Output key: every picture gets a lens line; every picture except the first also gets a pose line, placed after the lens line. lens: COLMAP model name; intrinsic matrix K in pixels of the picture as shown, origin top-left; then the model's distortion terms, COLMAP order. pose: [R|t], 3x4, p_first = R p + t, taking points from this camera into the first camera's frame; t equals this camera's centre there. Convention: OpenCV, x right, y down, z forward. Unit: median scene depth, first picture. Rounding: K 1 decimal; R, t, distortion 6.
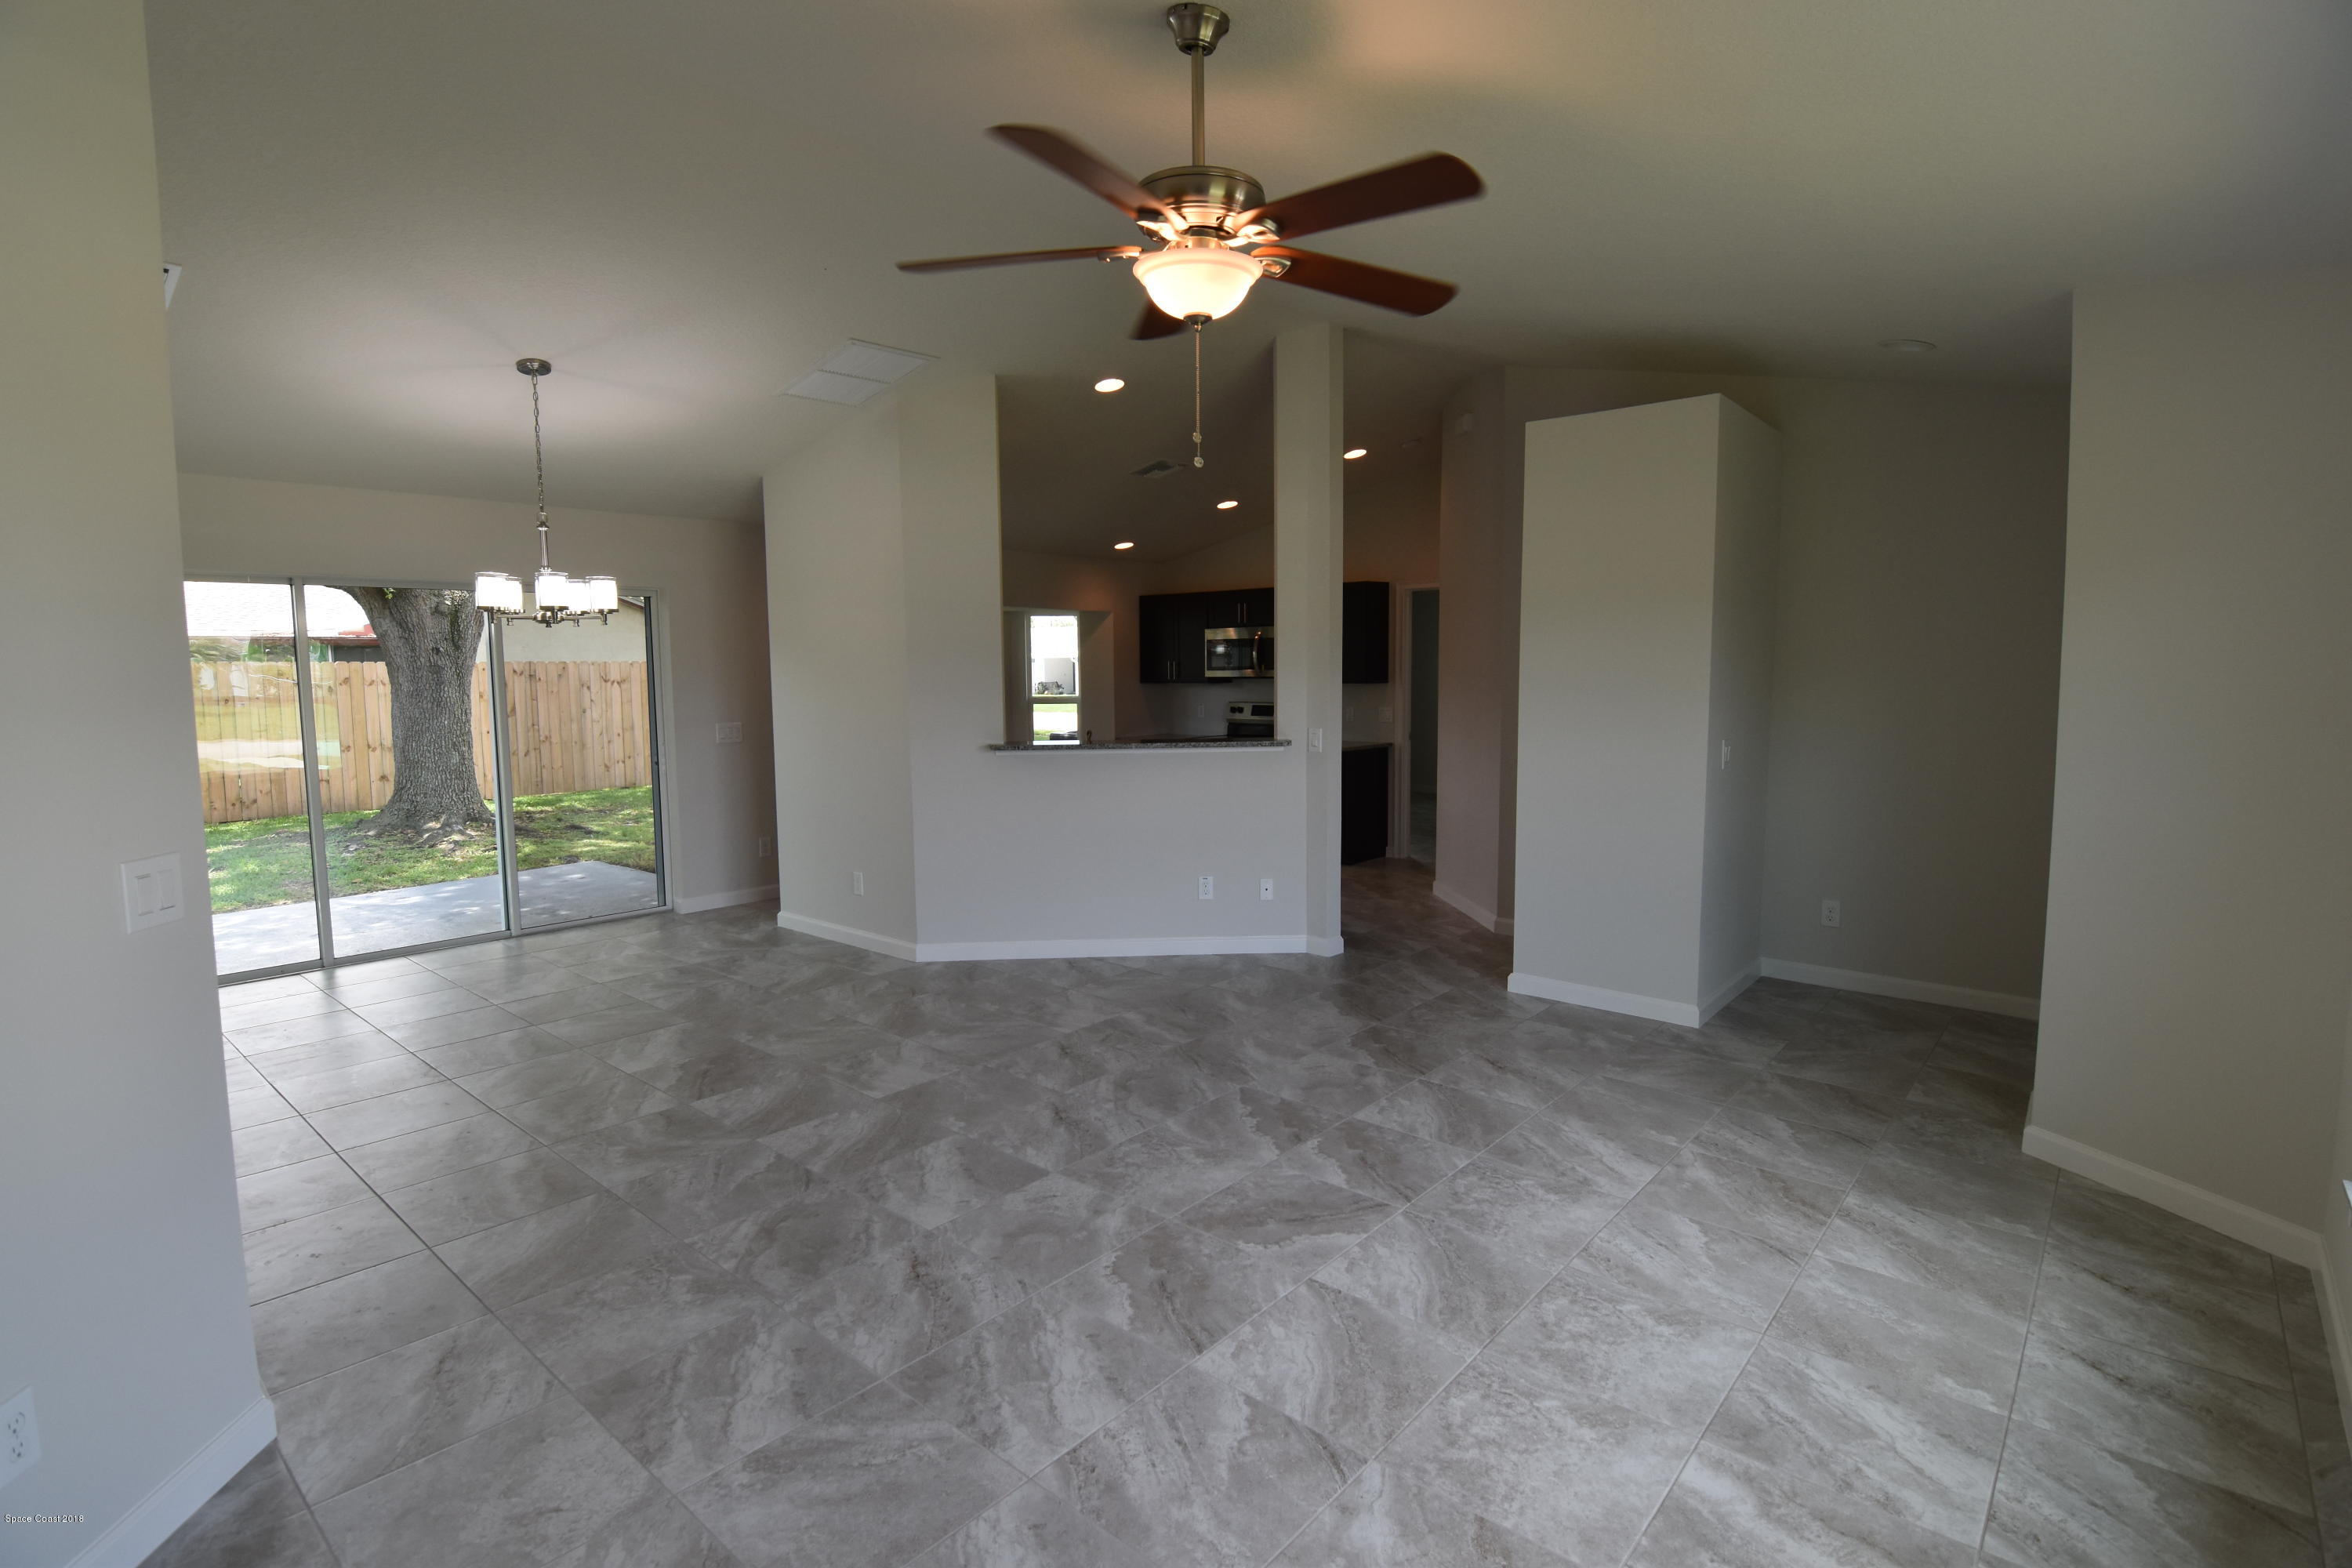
lens RADIAL K [[1129.5, 0, 1189.5], [0, 1129.5, 774.7], [0, 0, 1]] dist [0.001188, -0.019750]
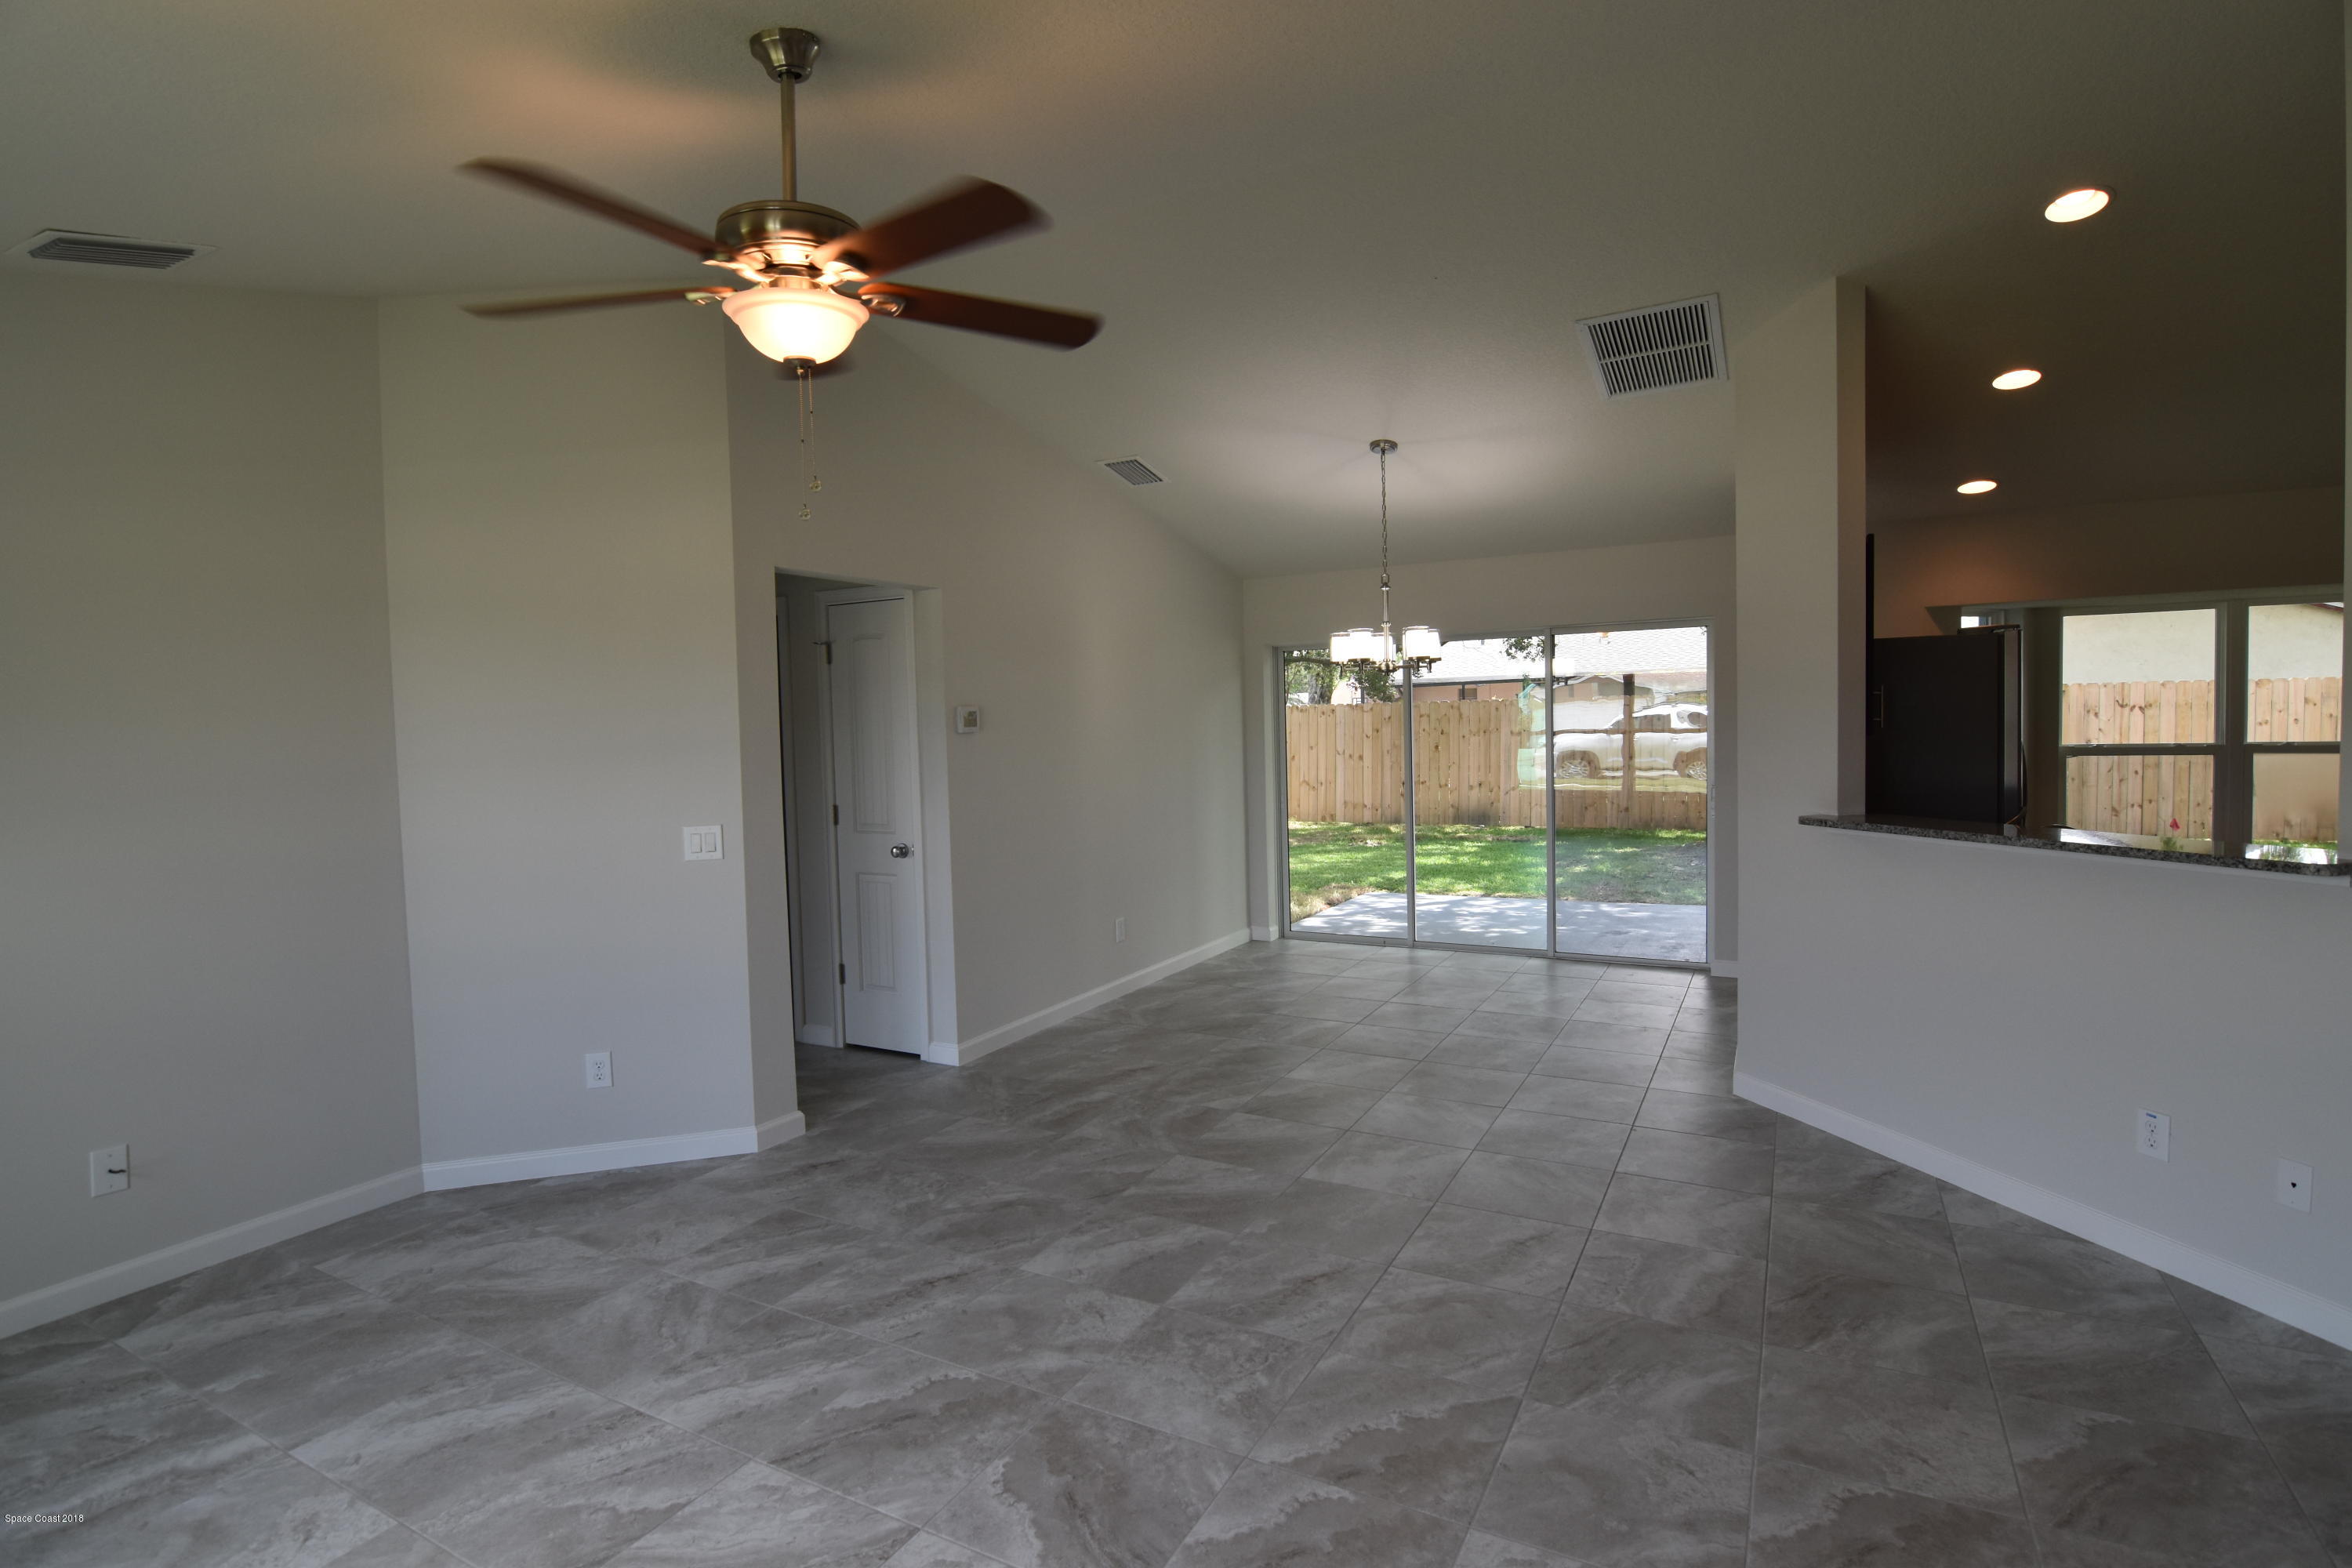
lens RADIAL K [[1143.6, 0, 1183.2], [0, 1143.6, 792.9], [0, 0, 1]] dist [-0.000808, -0.018980]
pose [[0.207735, 0.066564, -0.975918, 0.715883], [-0.067767, 0.996264, 0.053527, -0.087379], [0.975835, 0.055016, 0.211469, 0.814493]]
